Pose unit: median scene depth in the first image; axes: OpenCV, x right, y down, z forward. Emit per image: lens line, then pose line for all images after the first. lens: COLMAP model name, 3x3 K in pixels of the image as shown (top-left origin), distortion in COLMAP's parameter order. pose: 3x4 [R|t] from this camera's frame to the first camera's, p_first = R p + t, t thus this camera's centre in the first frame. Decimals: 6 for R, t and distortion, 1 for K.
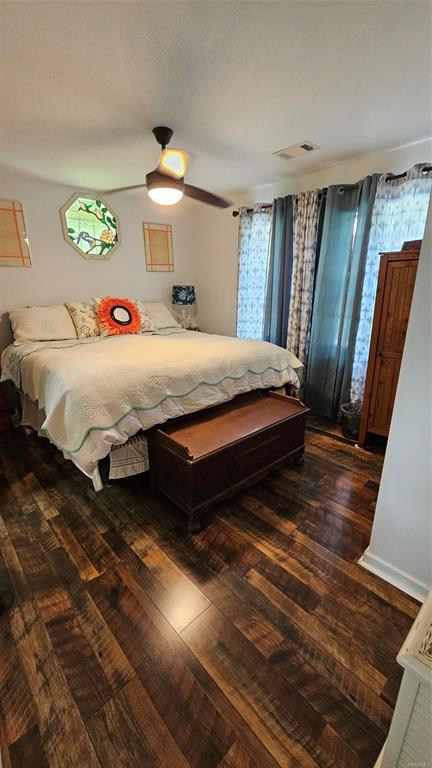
lens RADIAL K [[314.6, 0, 212.4], [0, 314.6, 382.2], [0, 0, 1]] dist [-0.004444, 0.000635]
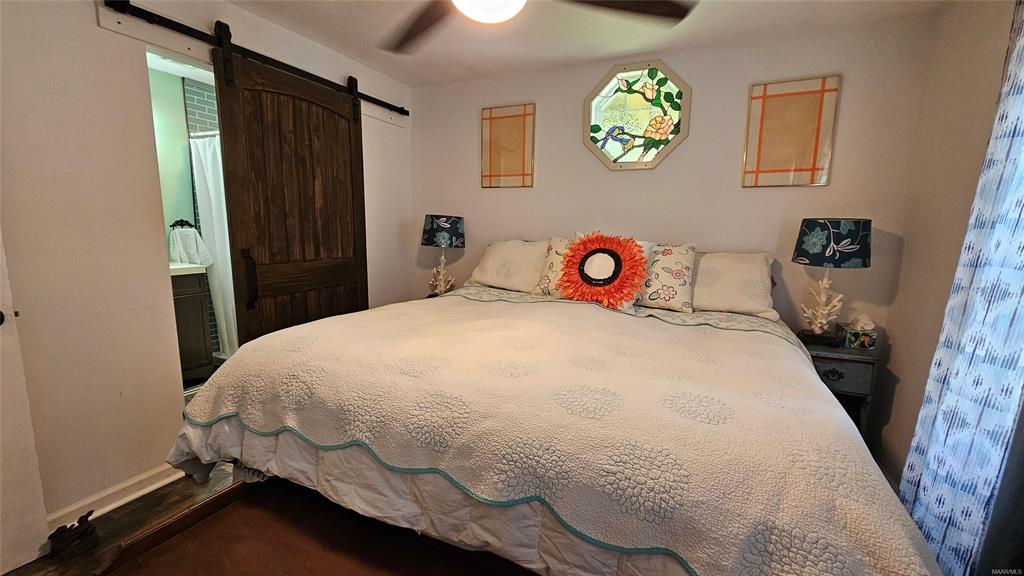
lens RADIAL K [[419.4, 0, 506.4], [0, 419.4, 292.9], [0, 0, 1]] dist [-0.004444, 0.000635]
pose [[0.376241, 0.169667, -0.910854, 0.332701], [-0.297668, 0.953108, 0.054582, -0.180284], [0.877403, 0.250596, 0.409103, 0.646601]]
